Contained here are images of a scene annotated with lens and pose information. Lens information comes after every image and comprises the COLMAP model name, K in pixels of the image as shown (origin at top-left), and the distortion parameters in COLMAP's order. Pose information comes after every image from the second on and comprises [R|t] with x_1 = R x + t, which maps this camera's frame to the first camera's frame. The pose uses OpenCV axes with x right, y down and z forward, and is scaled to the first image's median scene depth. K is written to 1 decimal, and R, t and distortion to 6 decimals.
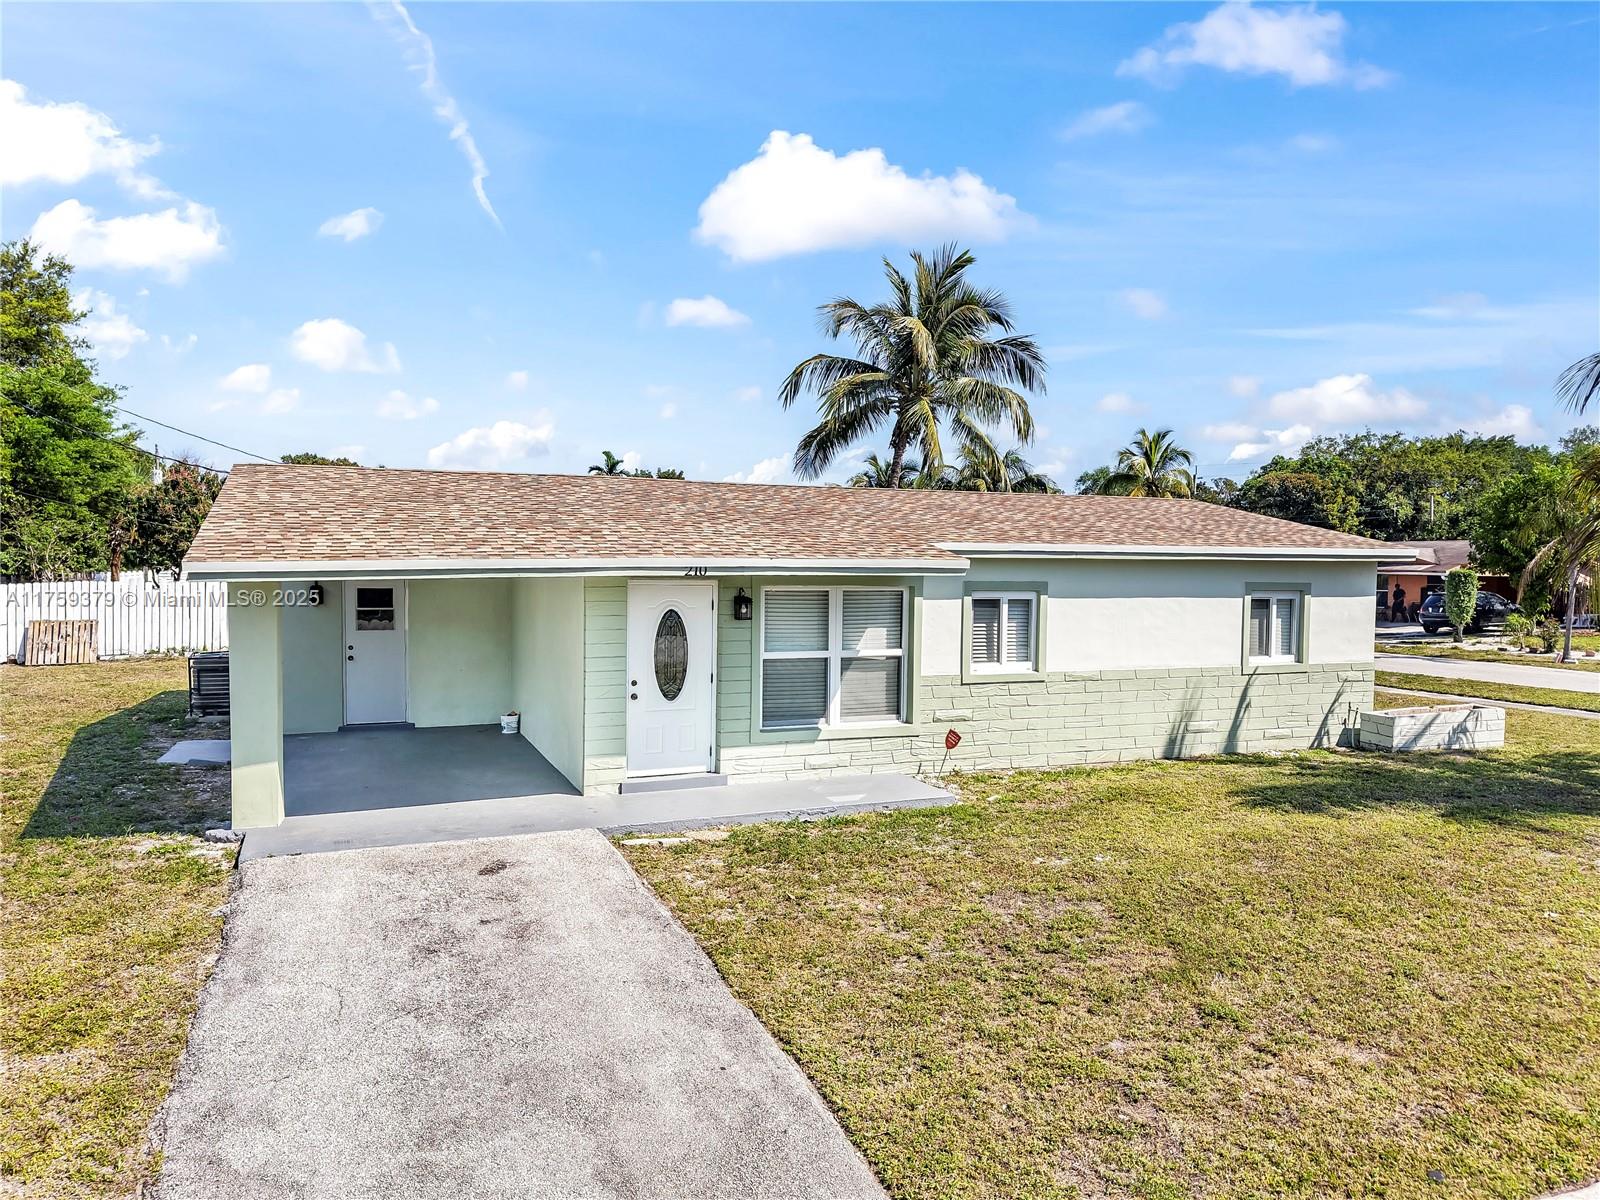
lens RADIAL K [[1089.6, 0, 785.3], [0, 1089.6, 639.7], [0, 0, 1]] dist [0.018707, -0.022668]
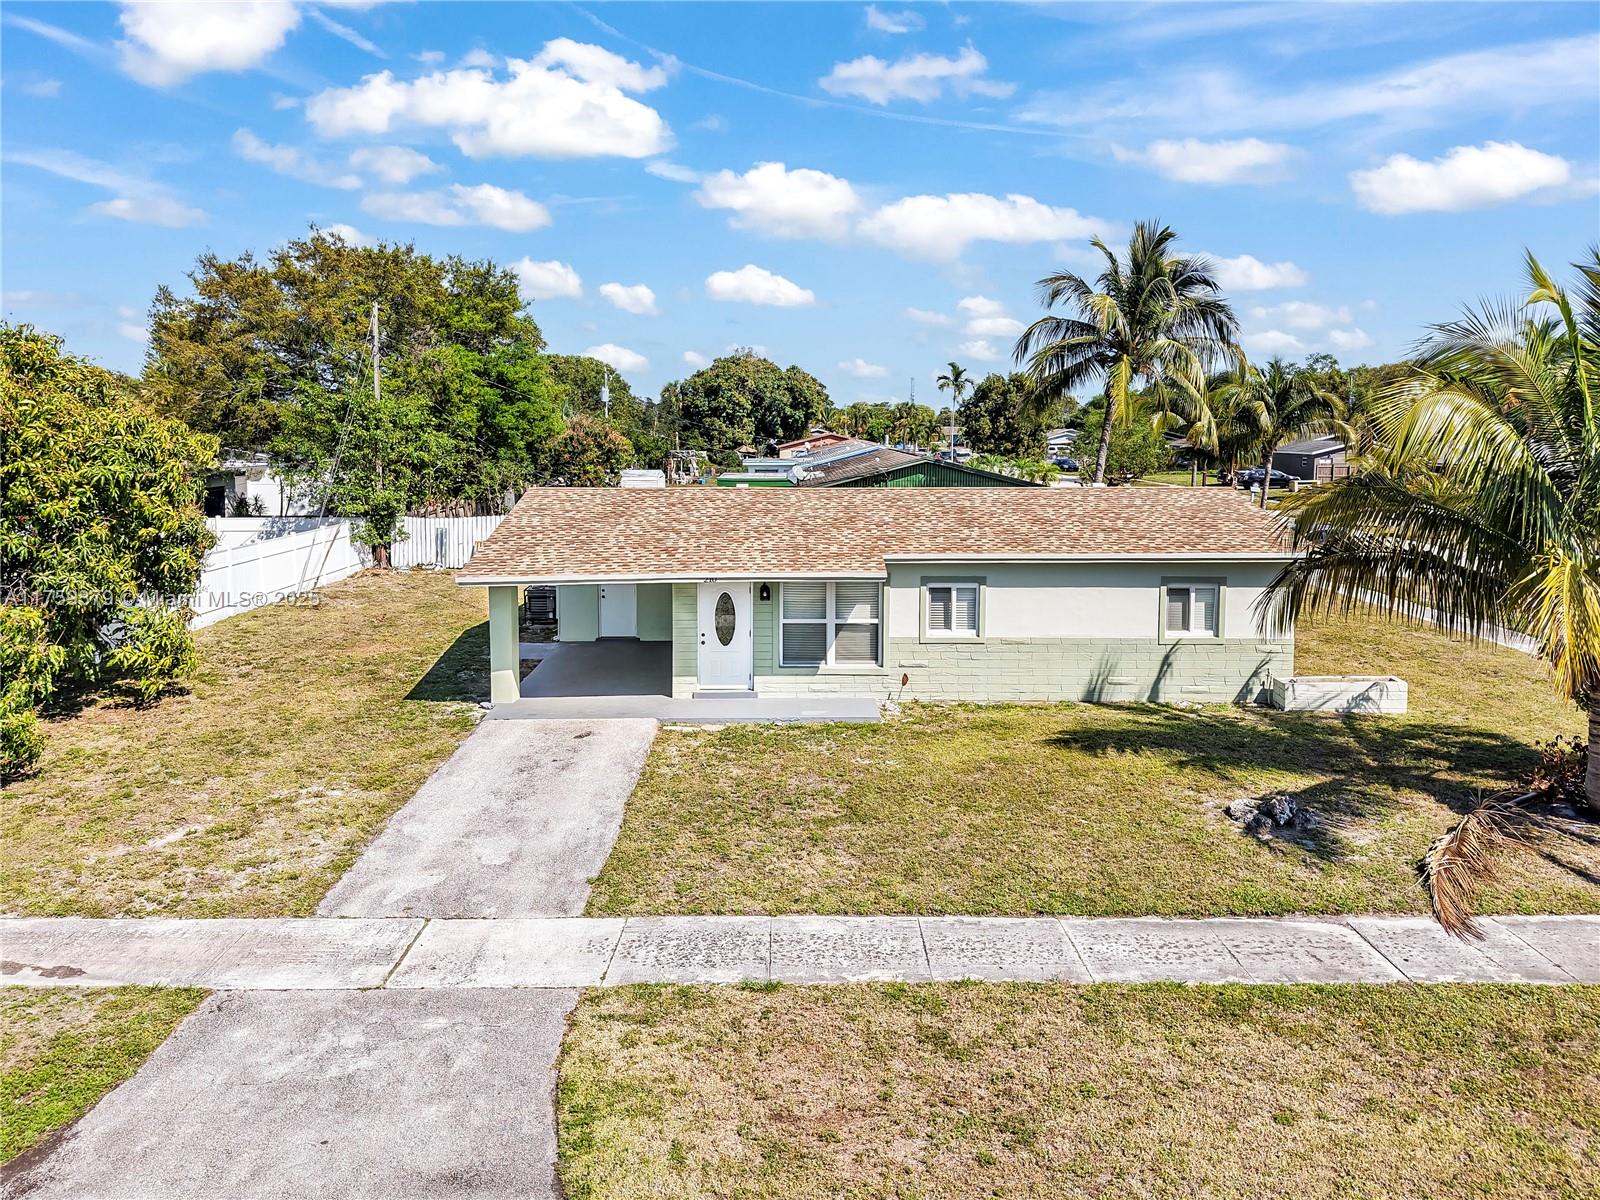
lens RADIAL K [[1089.6, 0, 782.1], [0, 1089.6, 558.8], [0, 0, 1]] dist [0.018707, -0.022668]
pose [[0.922981, 0.035153, -0.383236, 0.550407], [-0.016452, 0.998513, 0.051967, -0.149455], [0.384493, -0.041659, 0.922187, -0.462304]]
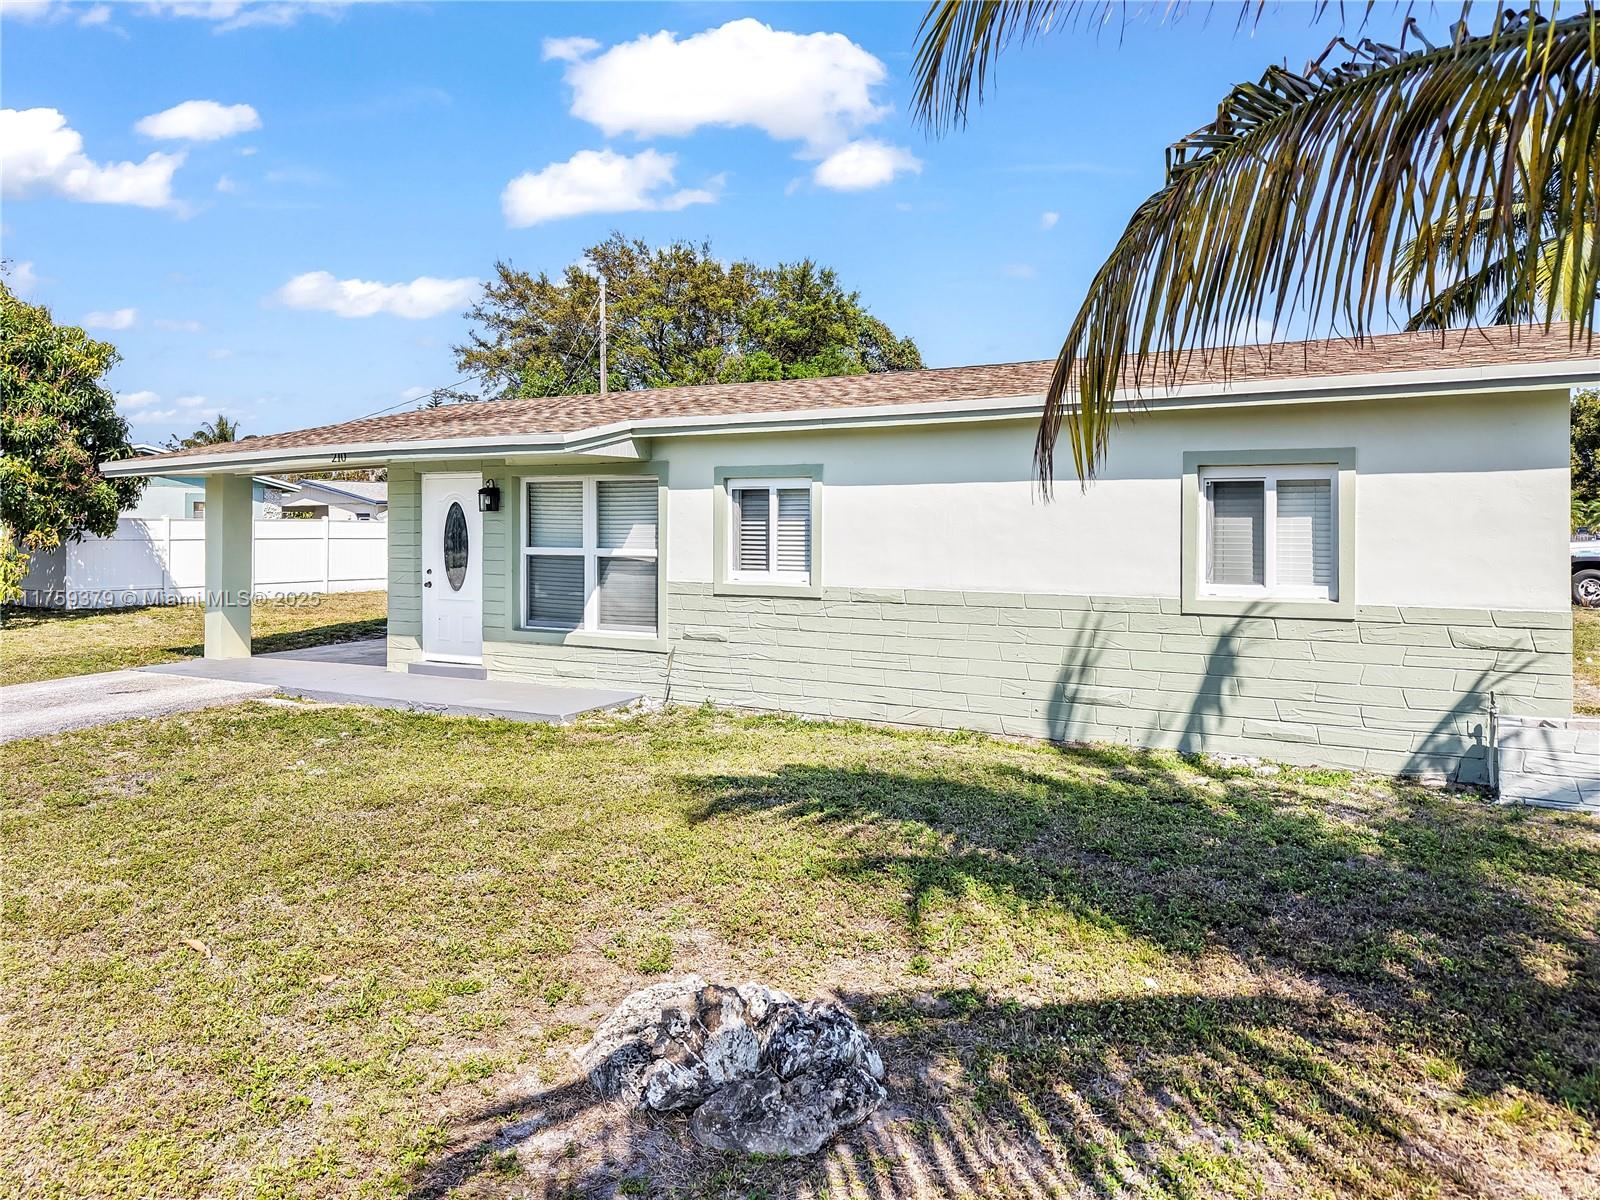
lens RADIAL K [[1089.6, 0, 807.7], [0, 1089.6, 591.2], [0, 0, 1]] dist [0.018707, -0.022668]
pose [[0.629080, 0.038733, -0.776375, 0.807314], [-0.048874, 0.998753, 0.010225, 0.026026], [0.775802, 0.031512, 0.630189, 0.536210]]
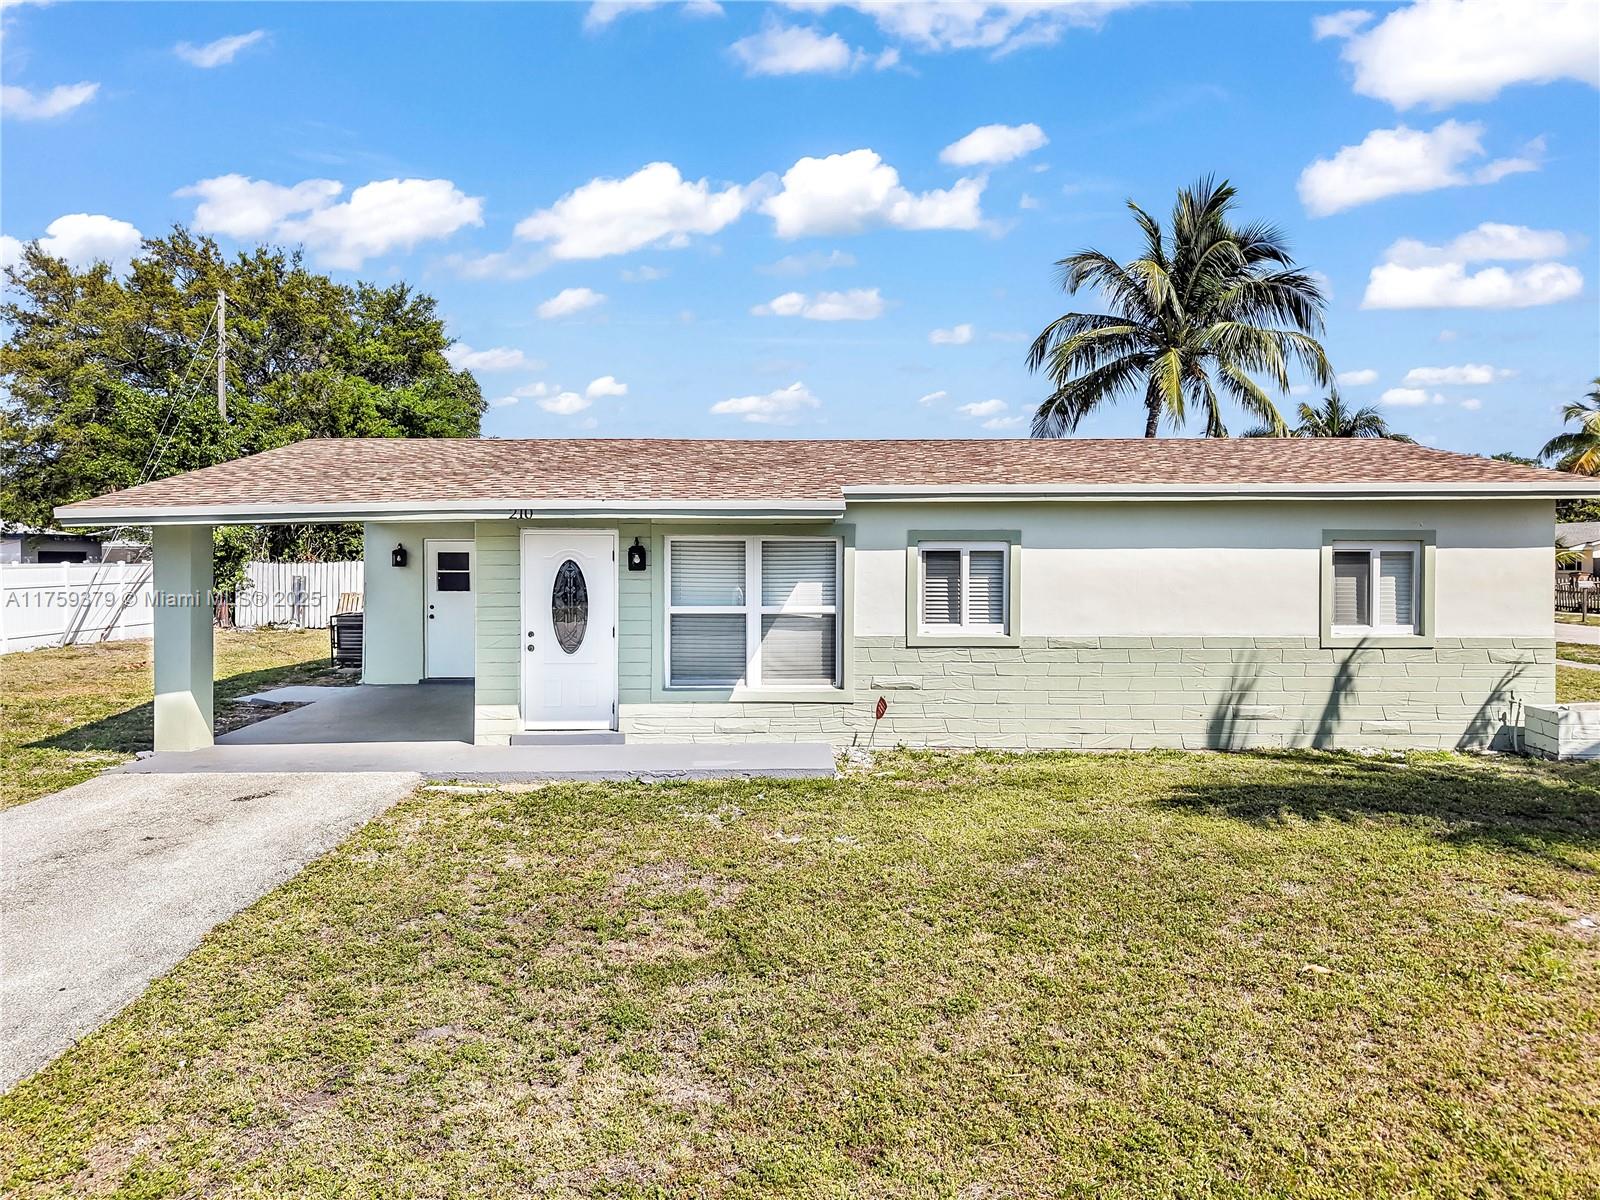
lens RADIAL K [[1089.6, 0, 792.3], [0, 1089.6, 599.3], [0, 0, 1]] dist [0.018707, -0.022668]
pose [[0.927552, 0.004908, -0.373663, 0.394059], [-0.017117, 0.999422, -0.029362, 0.029184], [0.373303, 0.033630, 0.927100, 0.147905]]
